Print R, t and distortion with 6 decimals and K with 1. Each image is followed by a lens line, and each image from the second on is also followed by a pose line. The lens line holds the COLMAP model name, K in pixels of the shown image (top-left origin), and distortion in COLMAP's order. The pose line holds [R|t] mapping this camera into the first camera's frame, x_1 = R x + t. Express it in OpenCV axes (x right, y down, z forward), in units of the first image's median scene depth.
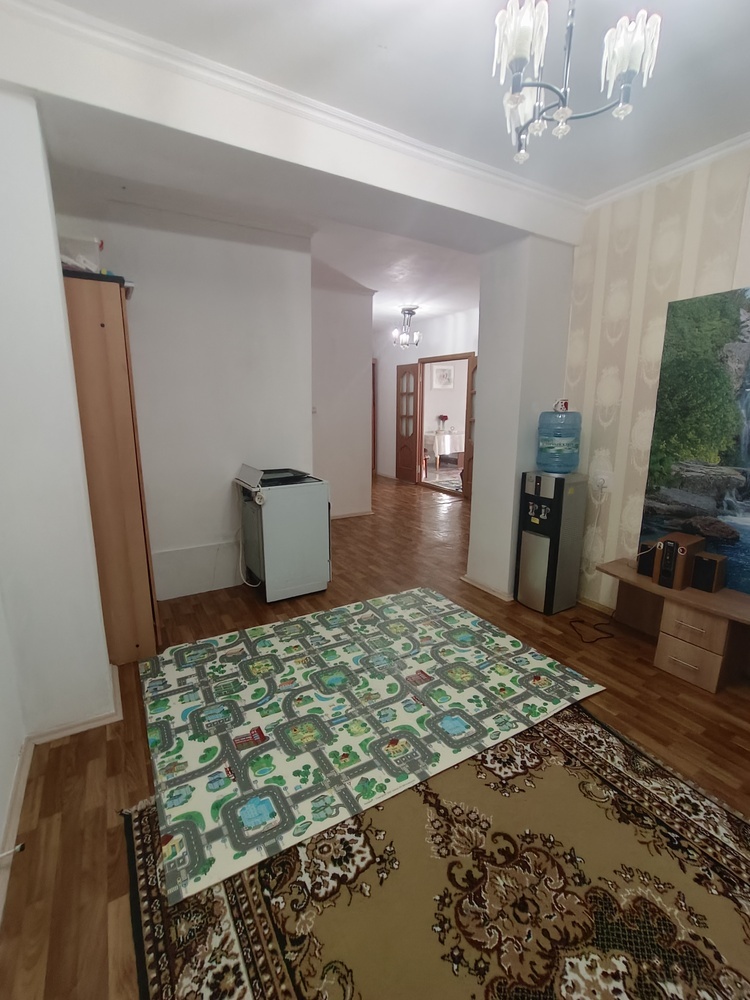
lens RADIAL K [[457.9, 0, 375.4], [0, 457.9, 497.5], [0, 0, 1]] dist [-0.012940, 0.007358]
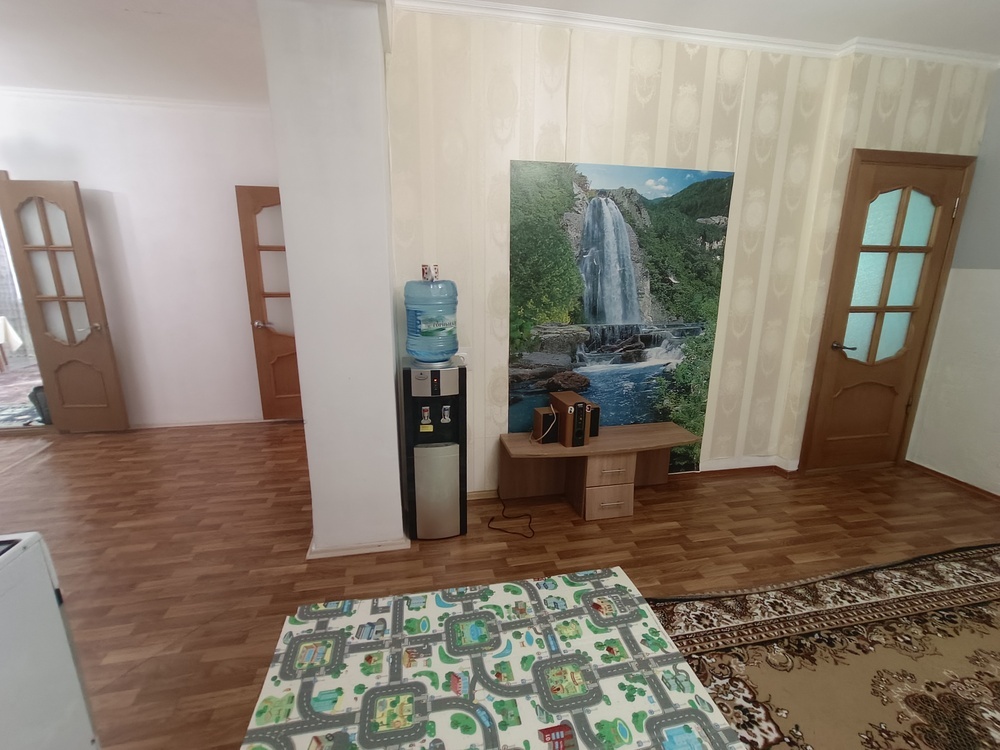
lens RADIAL K [[457.9, 0, 496.1], [0, 457.9, 376.1], [0, 0, 1]] dist [-0.012940, 0.007358]
pose [[0.338127, -0.229045, 0.912802, -0.332569], [0.190163, 0.966552, 0.172090, -0.167625], [-0.921688, 0.115393, 0.370374, 0.737826]]
